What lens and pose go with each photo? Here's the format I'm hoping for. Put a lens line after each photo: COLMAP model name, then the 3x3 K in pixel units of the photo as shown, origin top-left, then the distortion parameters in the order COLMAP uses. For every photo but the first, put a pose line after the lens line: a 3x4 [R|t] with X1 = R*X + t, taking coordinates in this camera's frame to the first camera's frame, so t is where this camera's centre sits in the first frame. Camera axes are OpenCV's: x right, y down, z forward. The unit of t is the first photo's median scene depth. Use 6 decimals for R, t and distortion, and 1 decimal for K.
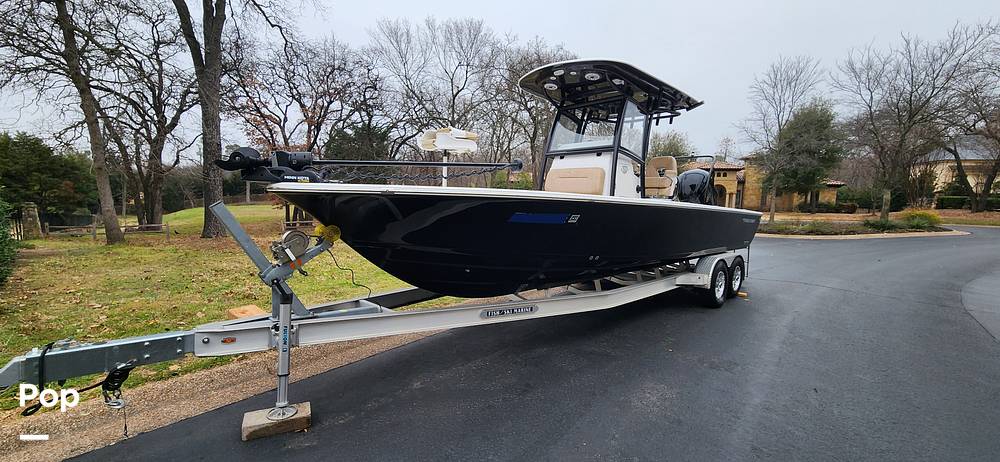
lens RADIAL K [[406.2, 0, 503.3], [0, 406.2, 230.9], [0, 0, 1]] dist [0.001748, -0.000831]
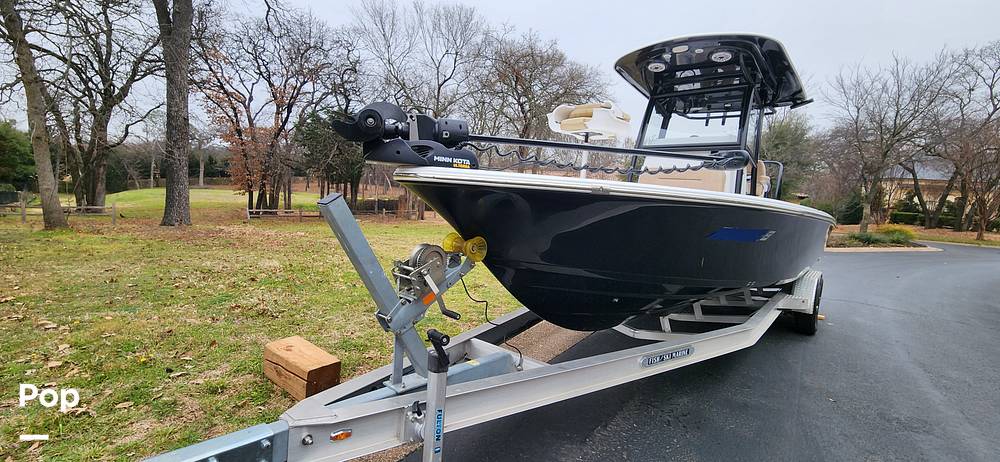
lens RADIAL K [[406.2, 0, 504.6], [0, 406.2, 232.0], [0, 0, 1]] dist [0.001748, -0.000831]
pose [[0.995410, 0.038787, 0.087488, -0.068008], [-0.039741, 0.999168, 0.009183, -0.004520], [-0.087059, -0.012617, 0.996123, 0.054798]]
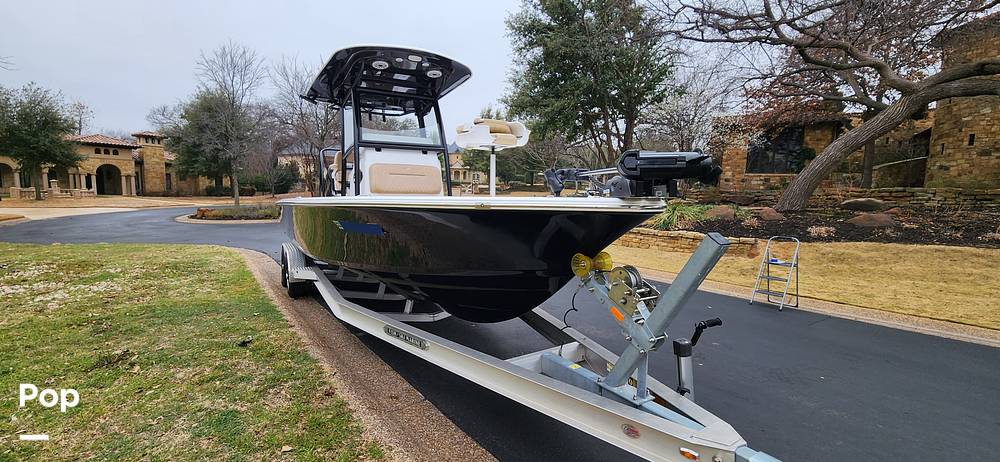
lens RADIAL K [[406.2, 0, 494.6], [0, 406.2, 226.1], [0, 0, 1]] dist [0.001748, -0.000831]
pose [[0.249580, -0.099608, 0.963218, -0.168483], [0.068099, 0.994038, 0.085150, -0.023151], [-0.965957, 0.044343, 0.254876, 0.162204]]
